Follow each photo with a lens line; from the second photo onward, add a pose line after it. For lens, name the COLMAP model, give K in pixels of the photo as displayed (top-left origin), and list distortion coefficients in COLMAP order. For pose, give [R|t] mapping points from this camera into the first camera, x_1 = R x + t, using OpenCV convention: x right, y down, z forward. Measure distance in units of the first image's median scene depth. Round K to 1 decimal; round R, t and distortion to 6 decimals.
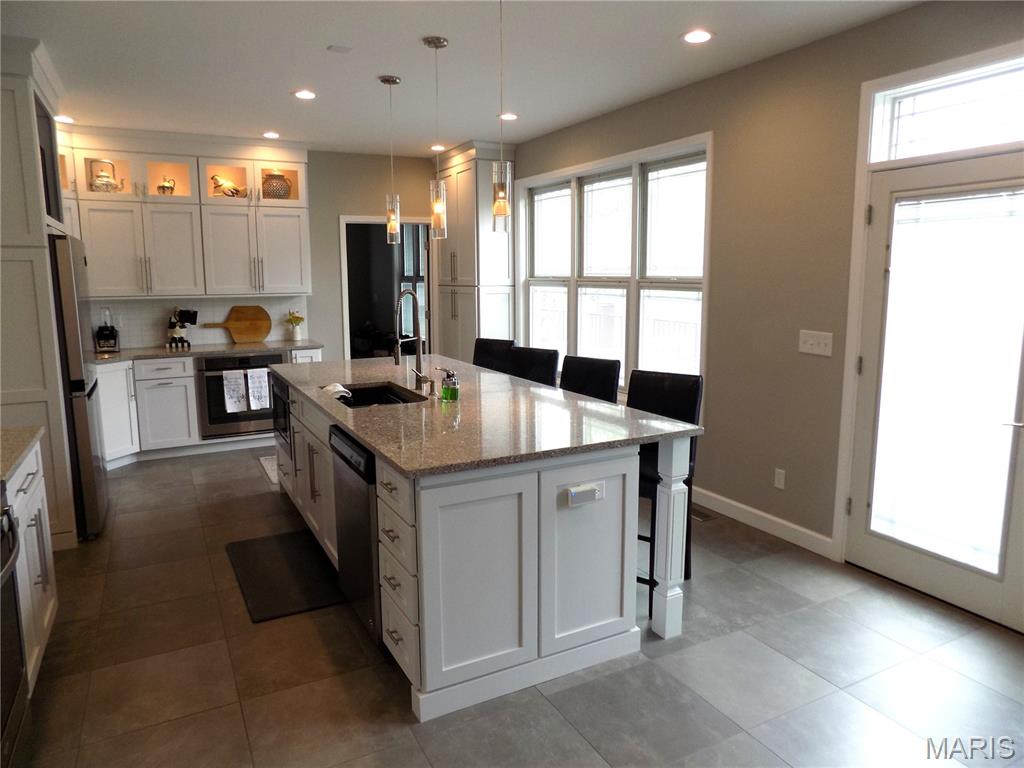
lens RADIAL K [[685.5, 0, 516.6], [0, 685.5, 373.5], [0, 0, 1]] dist [-0.068951, 0.068549]
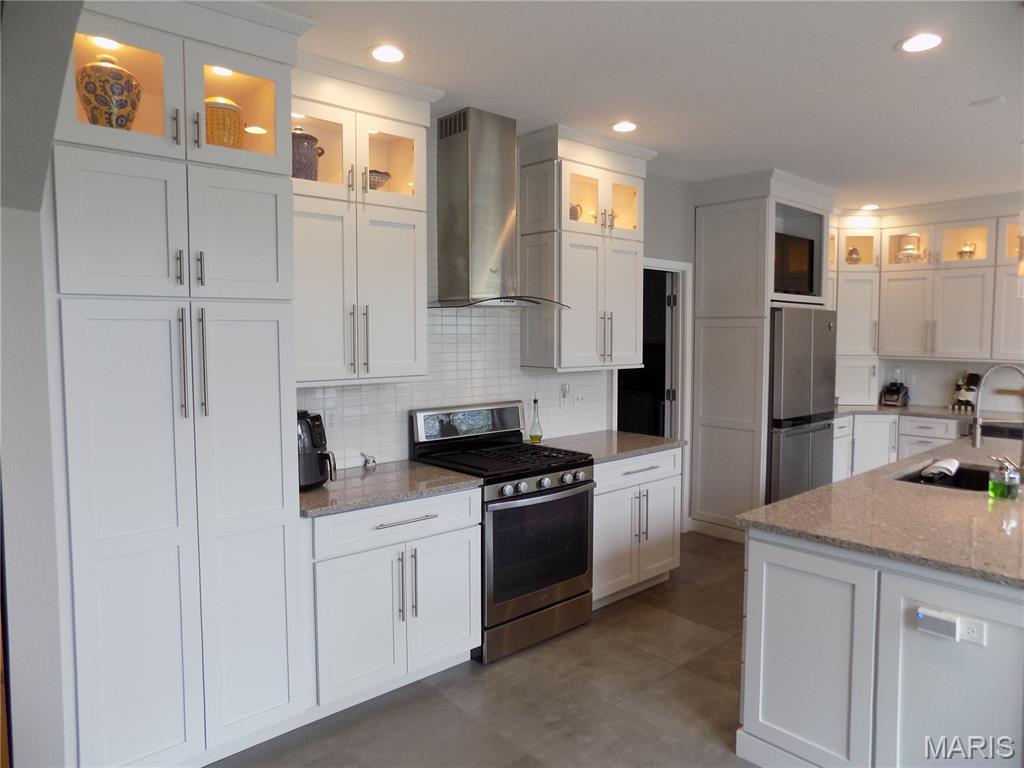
lens RADIAL K [[685.5, 0, 516.6], [0, 685.5, 373.5], [0, 0, 1]] dist [-0.068951, 0.068549]
pose [[0.249050, 0.064777, -0.966322, 0.306669], [-0.144576, 0.989067, 0.029040, -0.027497], [0.957639, 0.132475, 0.255692, 0.120498]]
